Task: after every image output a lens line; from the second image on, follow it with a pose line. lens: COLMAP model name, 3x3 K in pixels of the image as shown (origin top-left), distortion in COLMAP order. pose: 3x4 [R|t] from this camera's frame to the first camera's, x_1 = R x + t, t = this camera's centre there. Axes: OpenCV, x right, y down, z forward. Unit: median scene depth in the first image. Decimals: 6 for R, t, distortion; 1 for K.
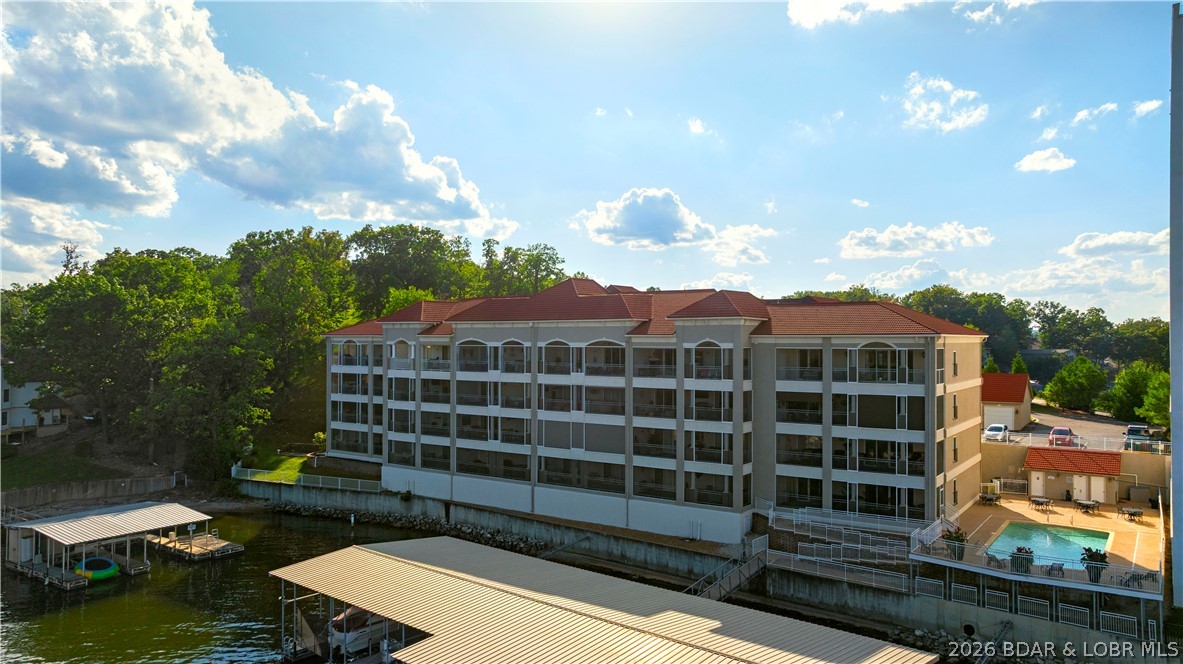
lens RADIAL K [[839.9, 0, 585.9], [0, 839.9, 354.2], [0, 0, 1]] dist [0.001614, 0.002394]
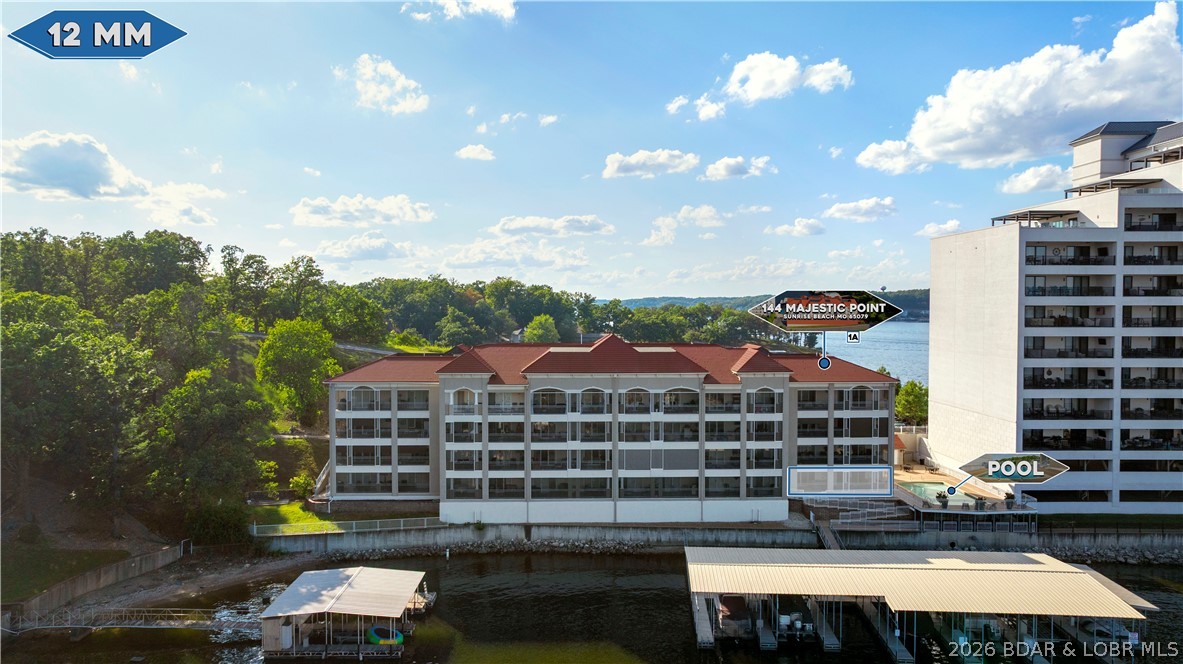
lens RADIAL K [[823.7, 0, 590.8], [0, 823.7, 325.6], [0, 0, 1]] dist [-0.034589, 0.046607]
pose [[0.798073, -0.017136, 0.602317, -0.766726], [0.012543, 0.999851, 0.011827, -0.115441], [-0.602430, -0.001884, 0.798169, 0.015955]]
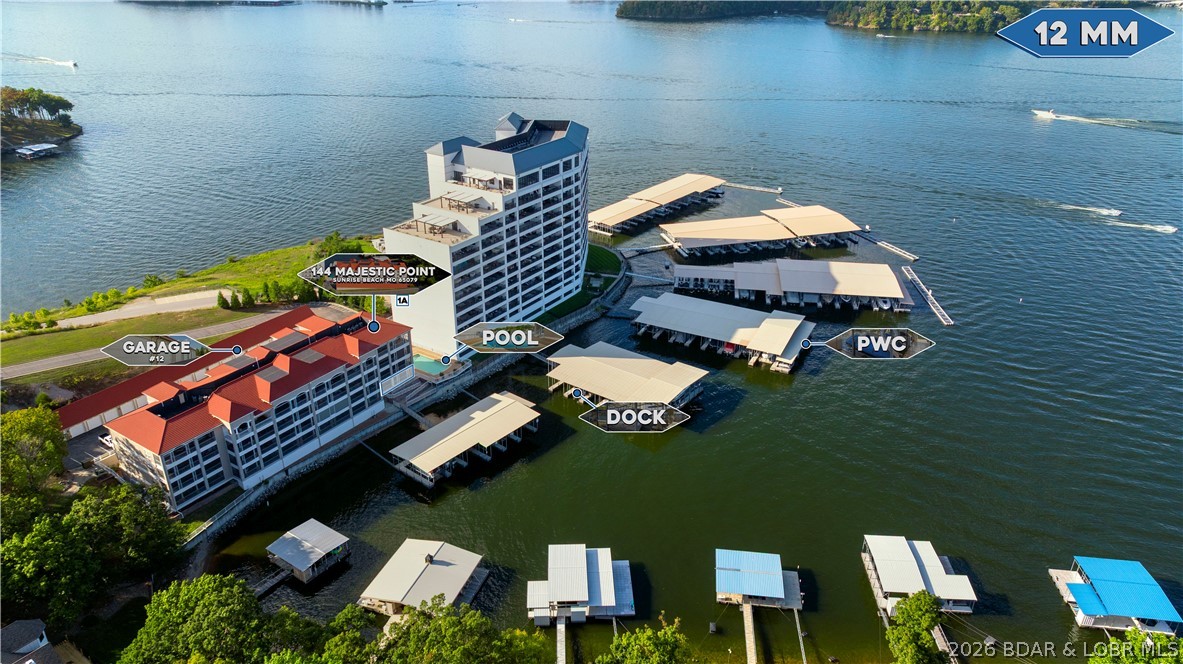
lens RADIAL K [[823.7, 0, 590.8], [0, 823.7, 325.6], [0, 0, 1]] dist [-0.034589, 0.046607]
pose [[-0.032768, -0.443553, 0.895649, -1.975096], [0.009703, 0.895947, 0.444055, -1.134716], [-0.999416, 0.023241, -0.025055, 0.203943]]
